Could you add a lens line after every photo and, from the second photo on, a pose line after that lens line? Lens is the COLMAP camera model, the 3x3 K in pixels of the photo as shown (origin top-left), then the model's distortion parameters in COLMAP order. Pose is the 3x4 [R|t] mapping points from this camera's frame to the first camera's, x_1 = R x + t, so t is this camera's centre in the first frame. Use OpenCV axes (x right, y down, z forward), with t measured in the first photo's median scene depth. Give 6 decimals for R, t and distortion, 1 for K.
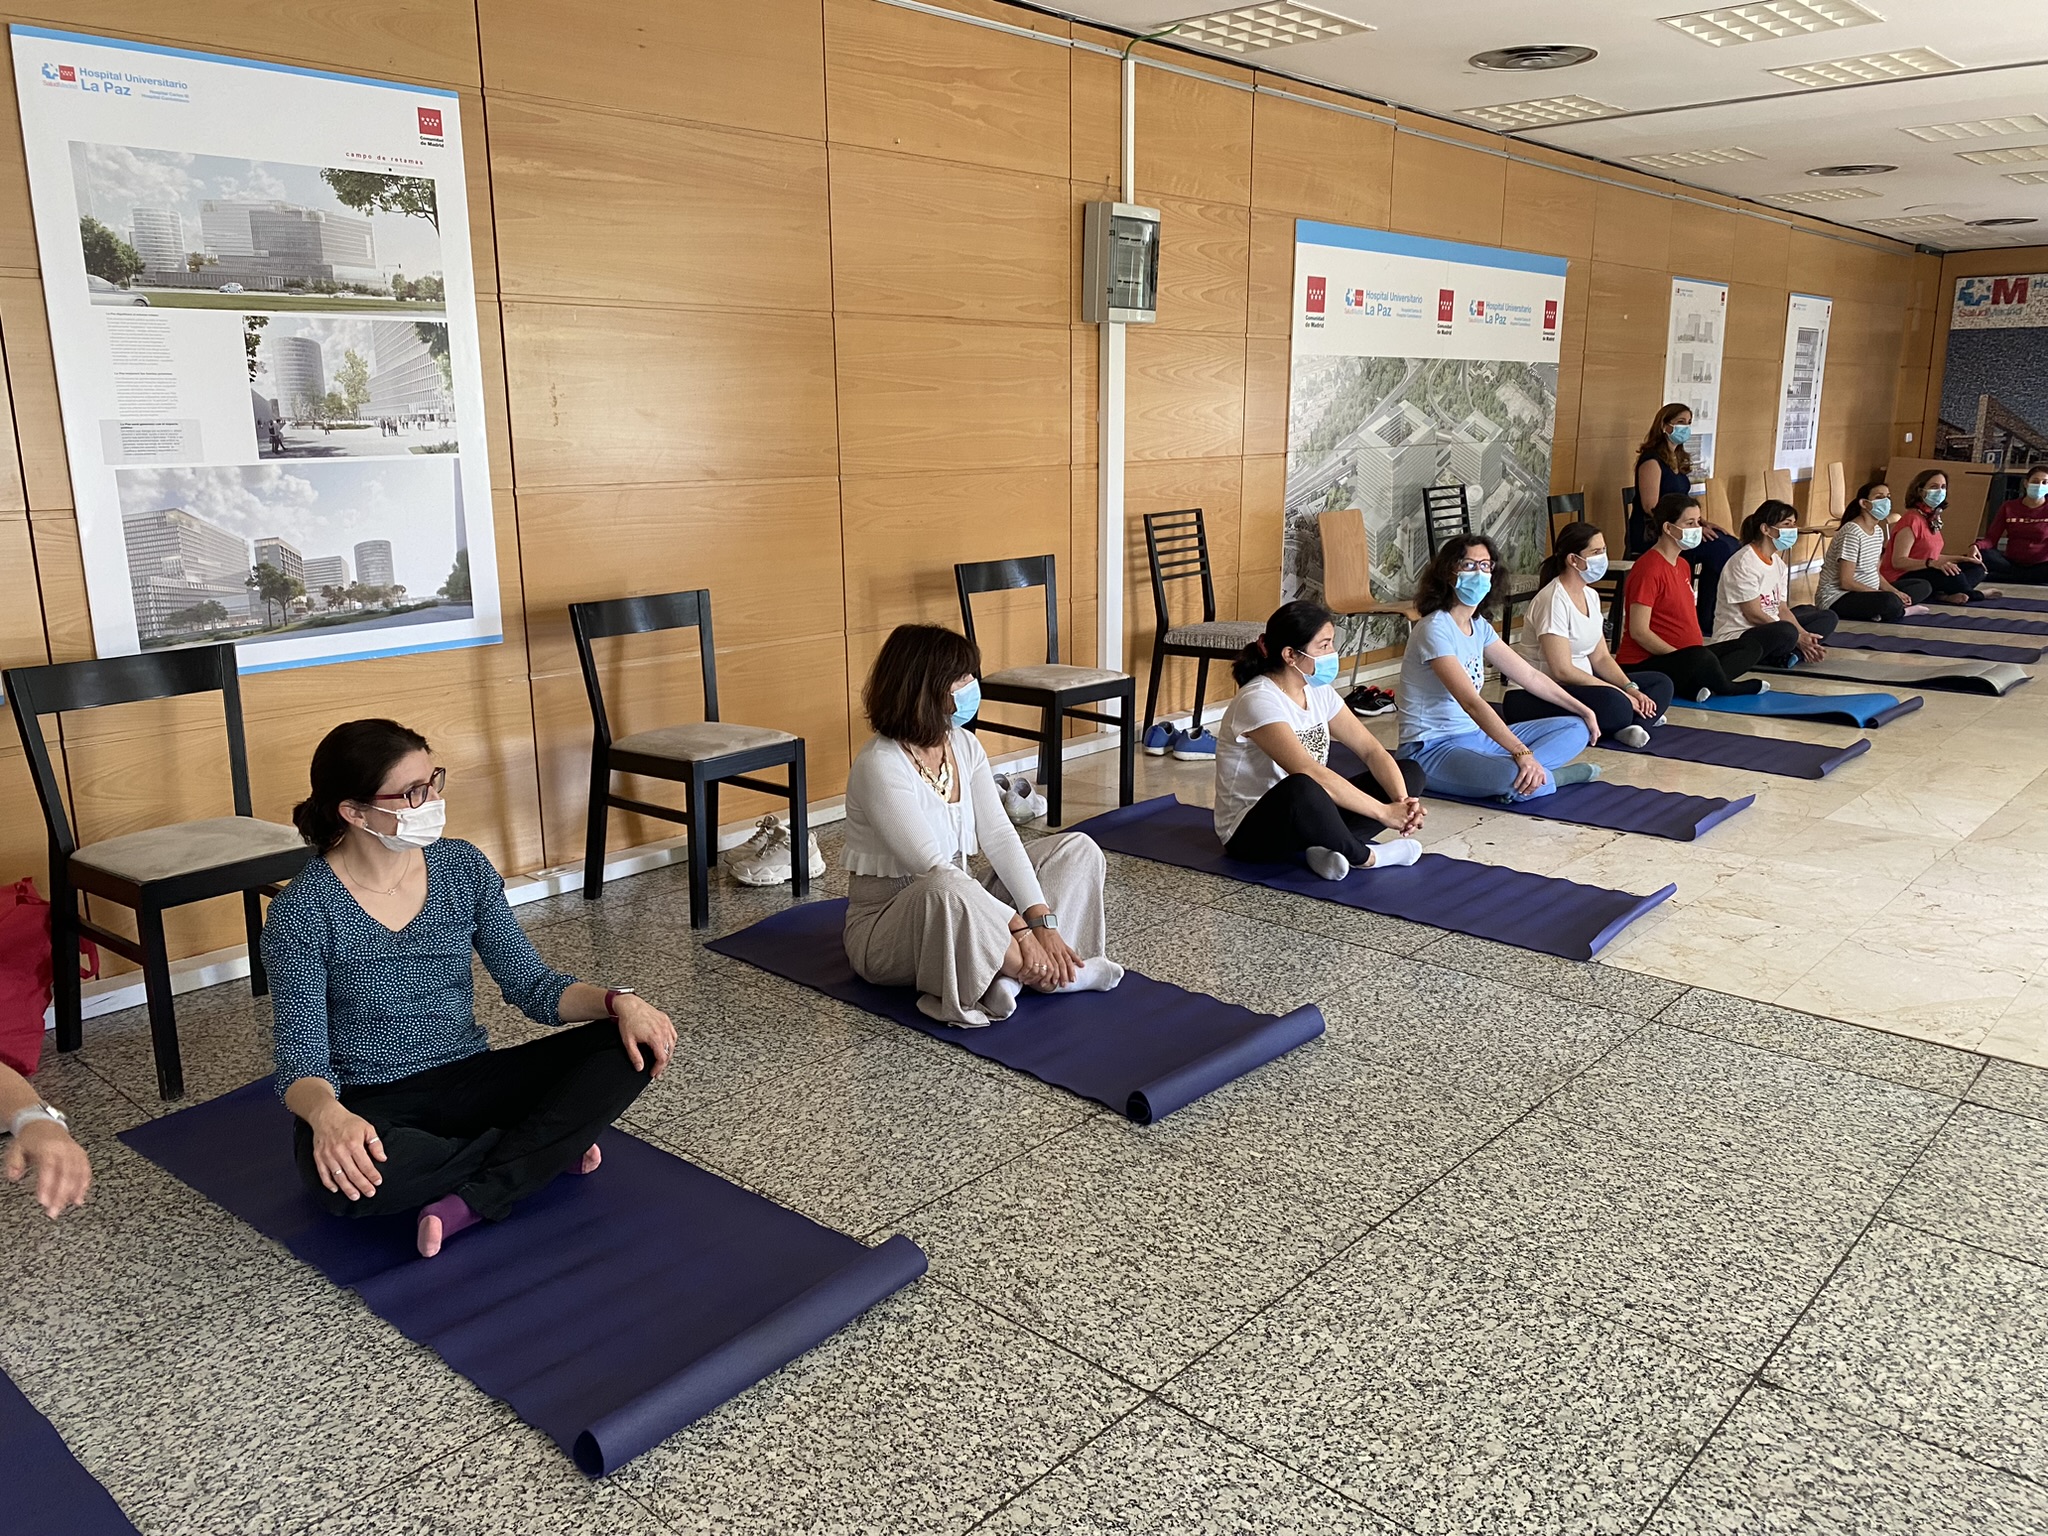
lens RADIAL K [[1559.2, 0, 1024.0], [0, 1559.2, 768.0], [0, 0, 1]] dist [0.003989, -0.013730]
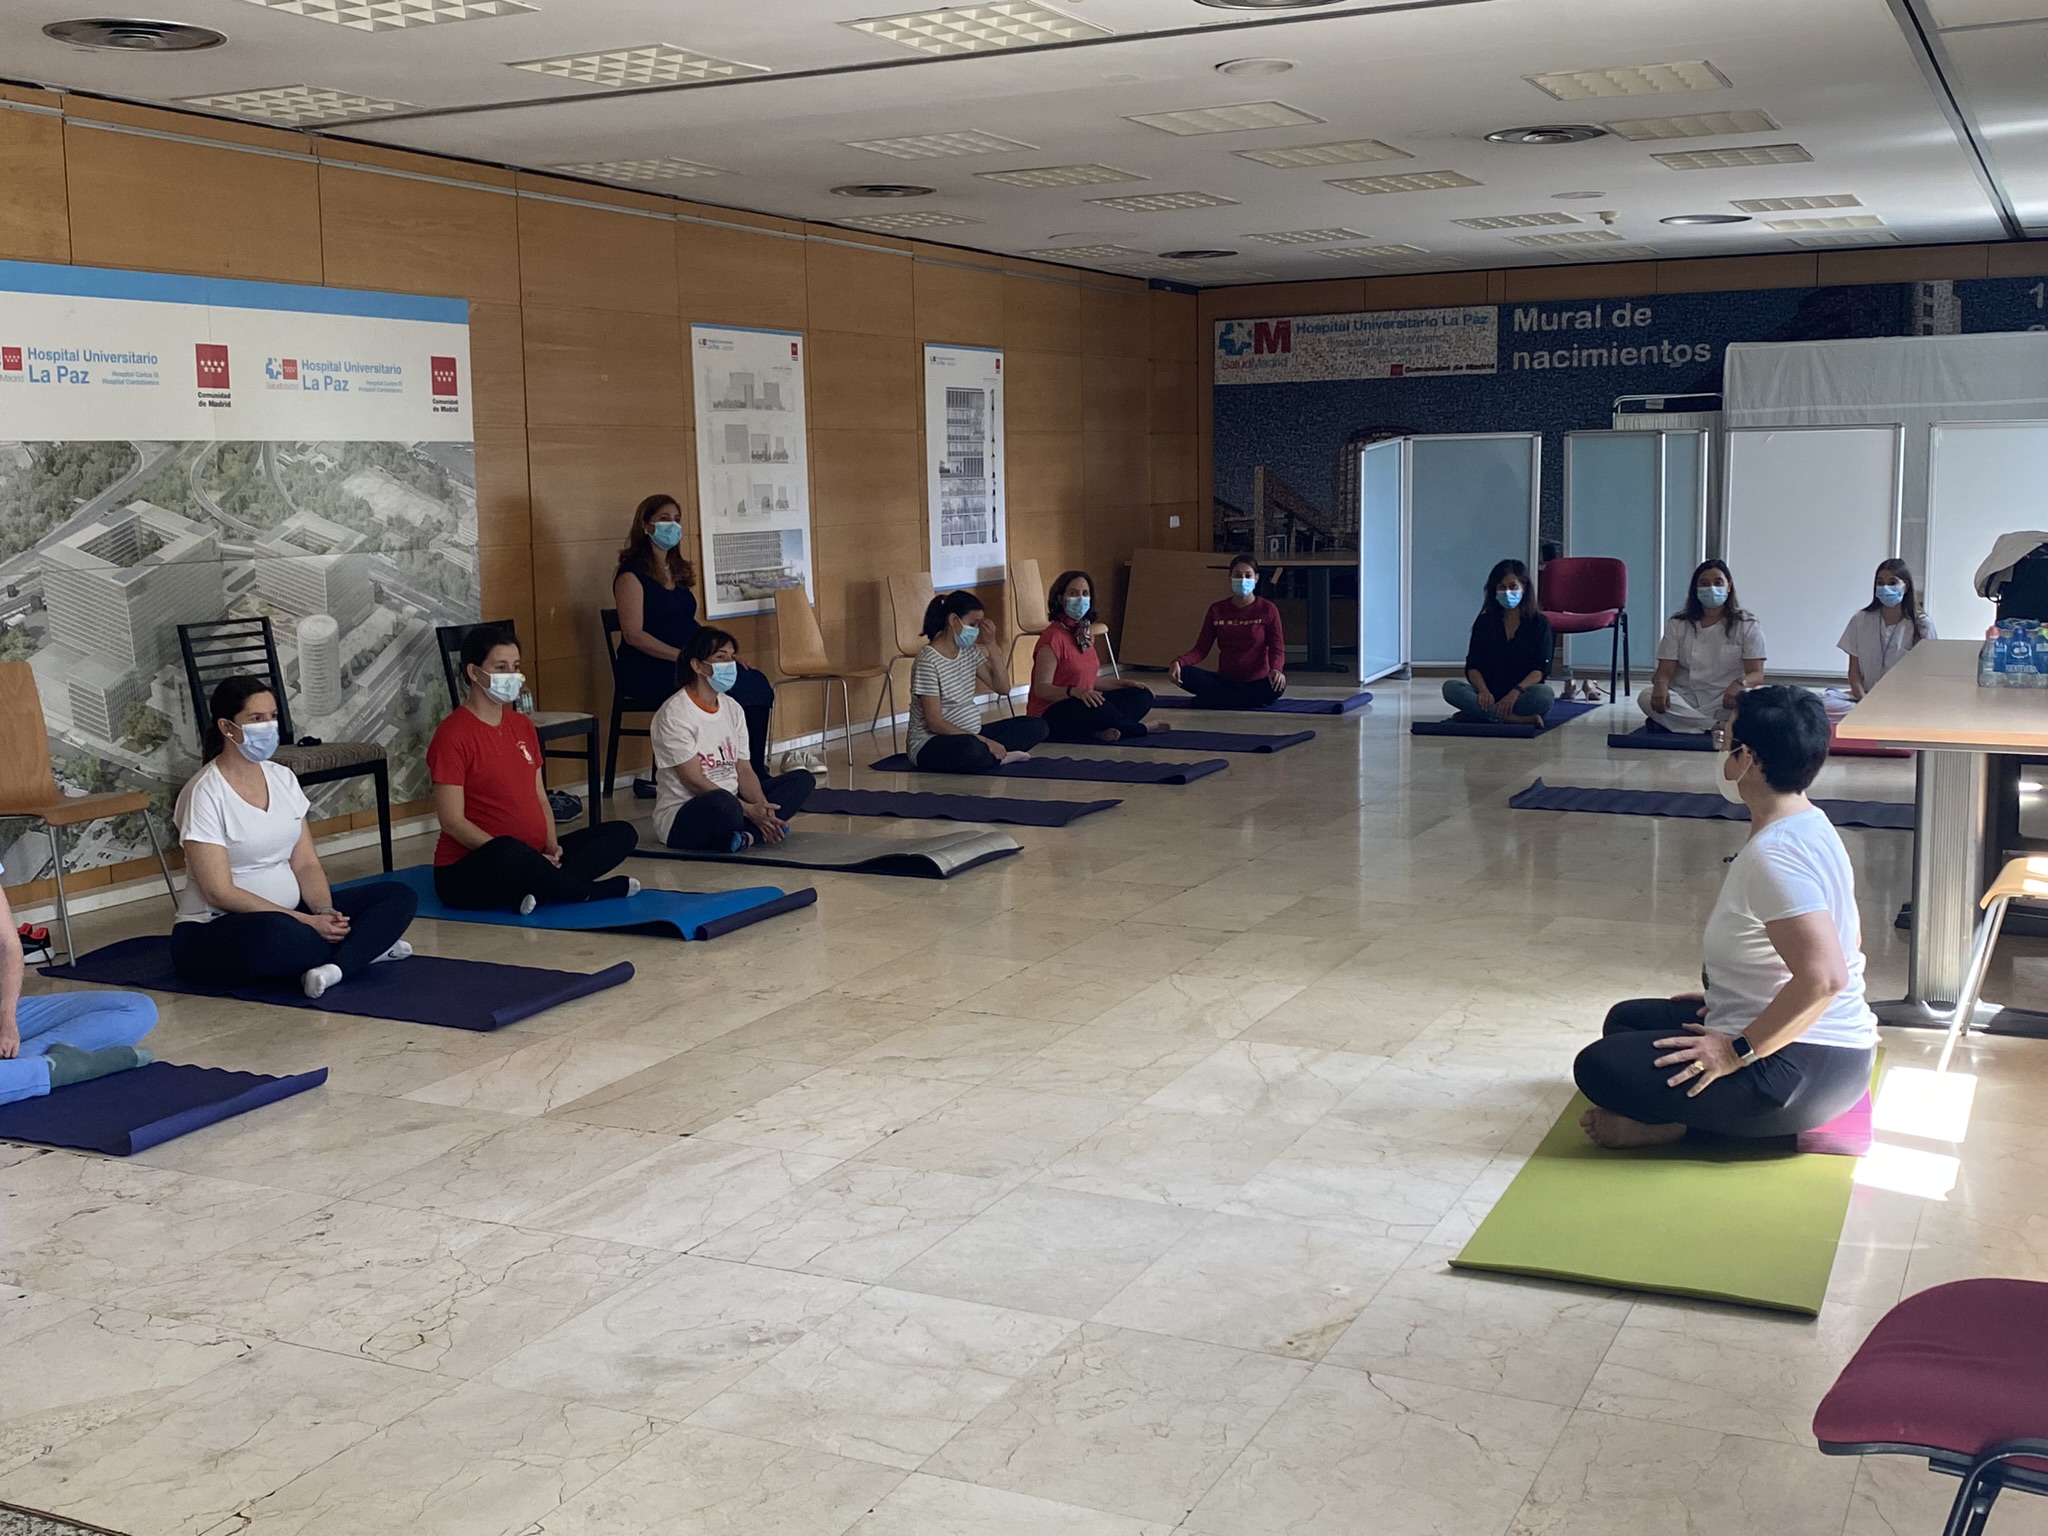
lens RADIAL K [[2185.3, 0, 1024.0], [0, 2185.3, 768.0], [0, 0, 1]] dist [0.122852, -0.280801]
pose [[0.962069, -0.046125, 0.268878, 0.313815], [0.070457, 0.994175, -0.081556, -0.008688], [-0.263550, 0.097407, 0.959715, -0.032132]]
